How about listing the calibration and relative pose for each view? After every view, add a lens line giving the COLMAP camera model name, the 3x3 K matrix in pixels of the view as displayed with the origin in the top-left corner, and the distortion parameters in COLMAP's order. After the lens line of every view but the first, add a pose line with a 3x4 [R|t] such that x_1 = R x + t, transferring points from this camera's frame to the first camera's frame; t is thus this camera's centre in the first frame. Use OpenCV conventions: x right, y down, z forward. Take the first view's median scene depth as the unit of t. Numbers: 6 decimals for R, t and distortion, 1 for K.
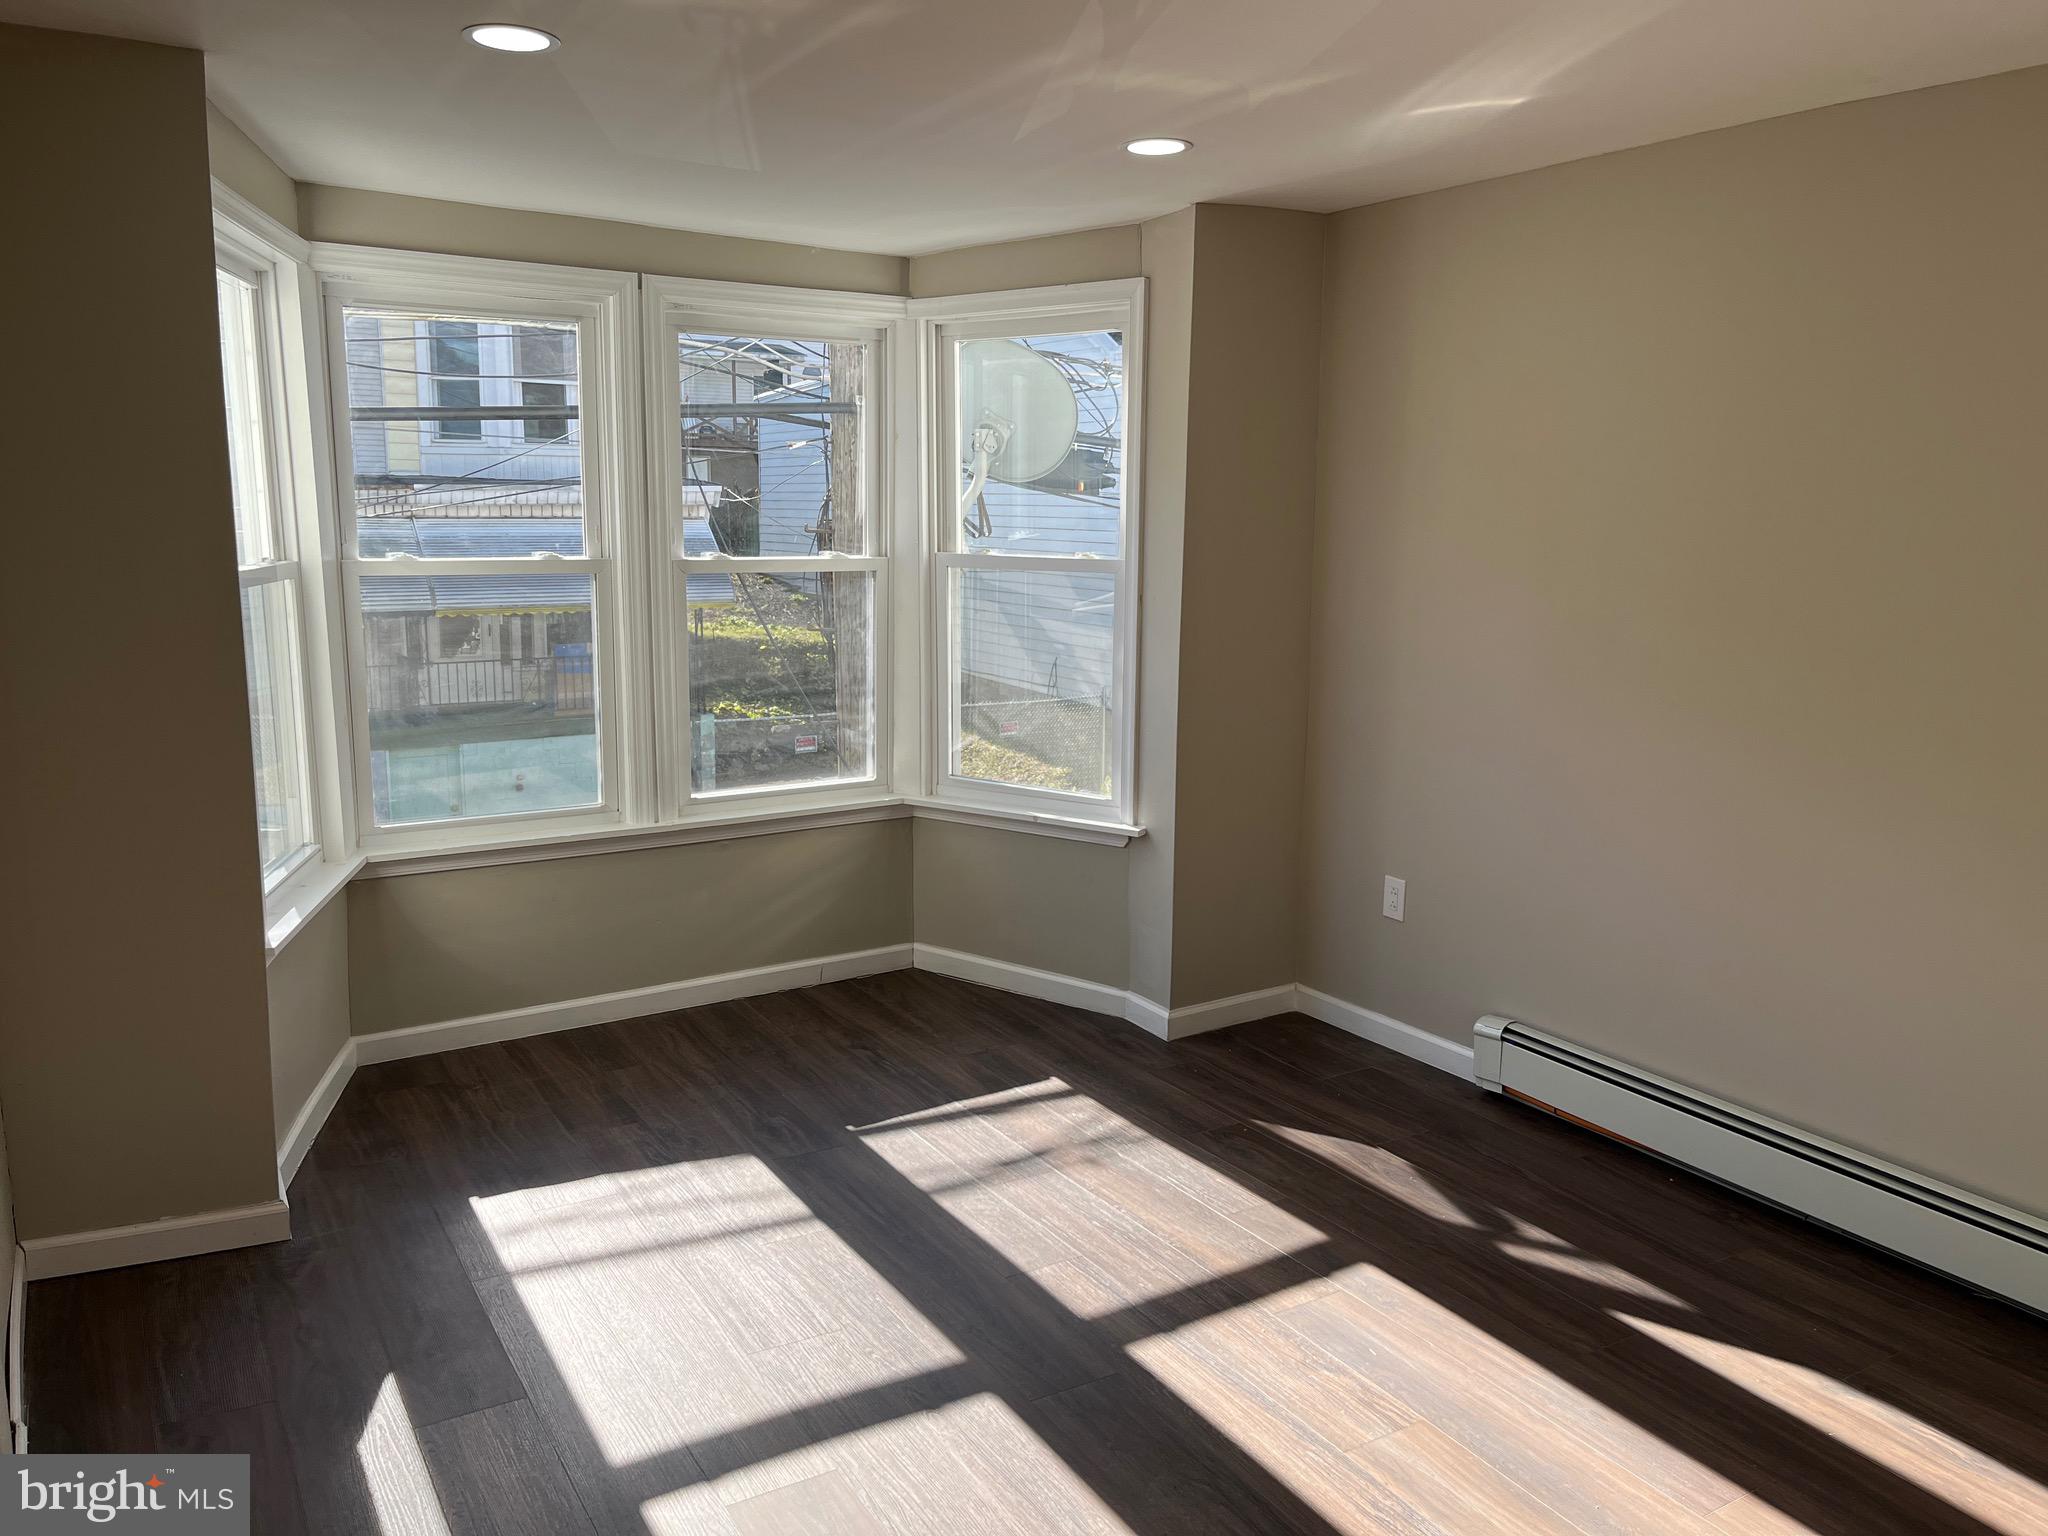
lens RADIAL K [[1549.3, 0, 1034.6], [0, 1549.3, 768.3], [0, 0, 1]] dist [0.044996, -0.050204]
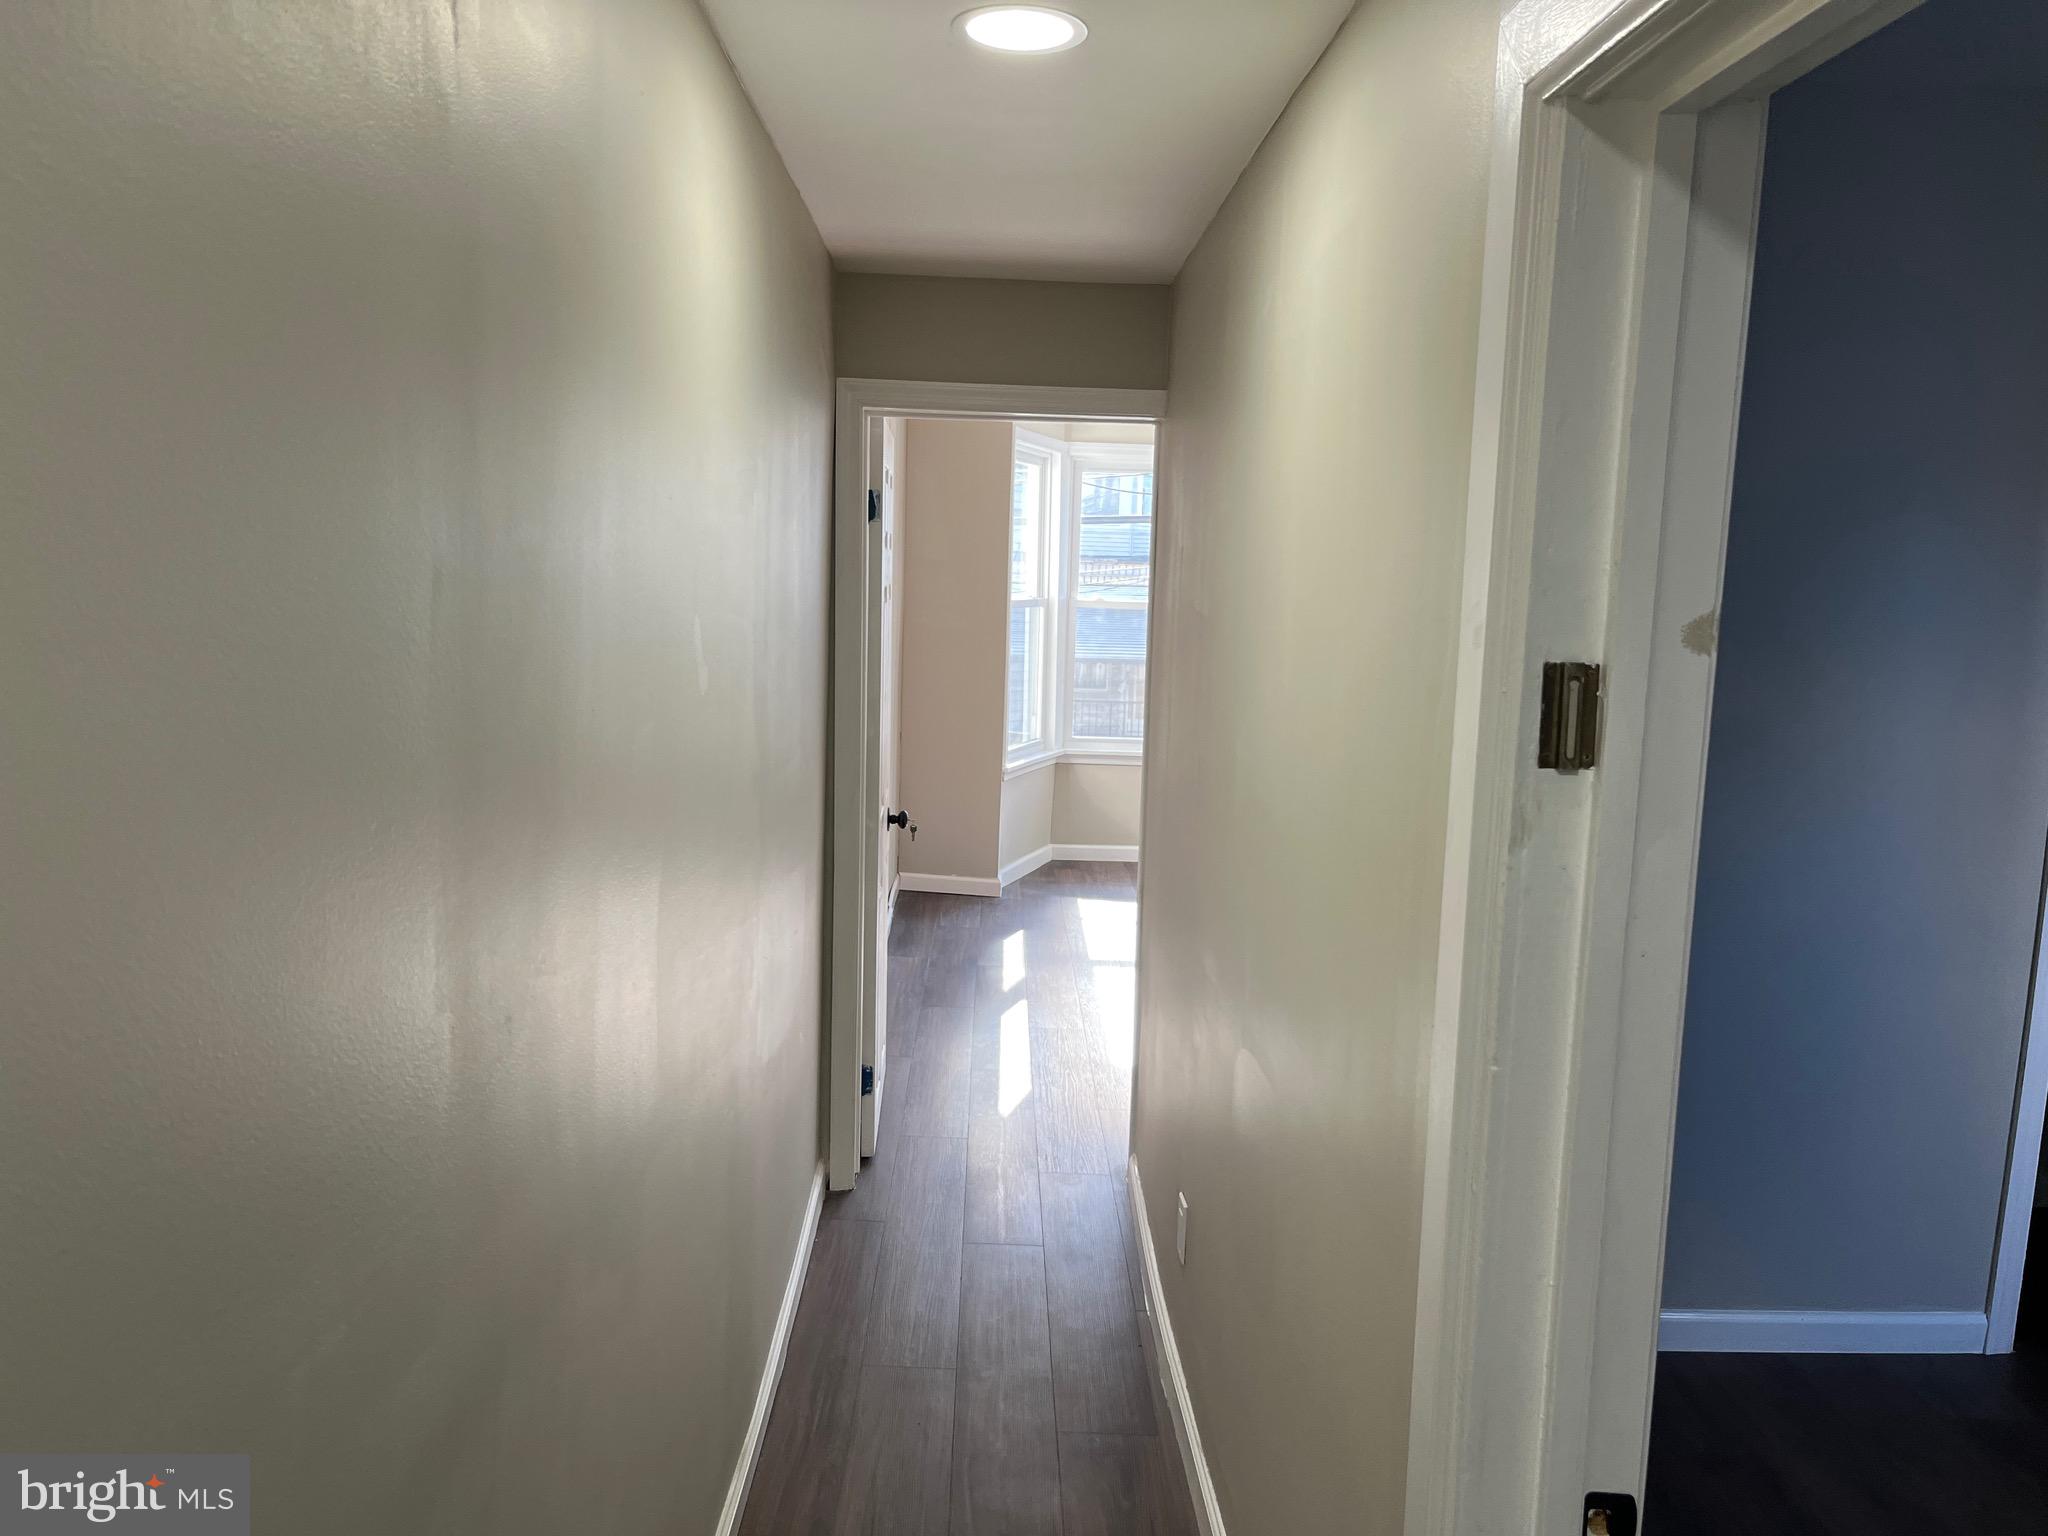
lens RADIAL K [[1549.3, 0, 1034.6], [0, 1549.3, 768.3], [0, 0, 1]] dist [0.044996, -0.050204]
pose [[0.860276, 0.079462, -0.503598, 0.538827], [-0.104880, 0.994235, -0.022284, 0.131141], [0.498924, 0.071988, 0.863651, -0.721000]]
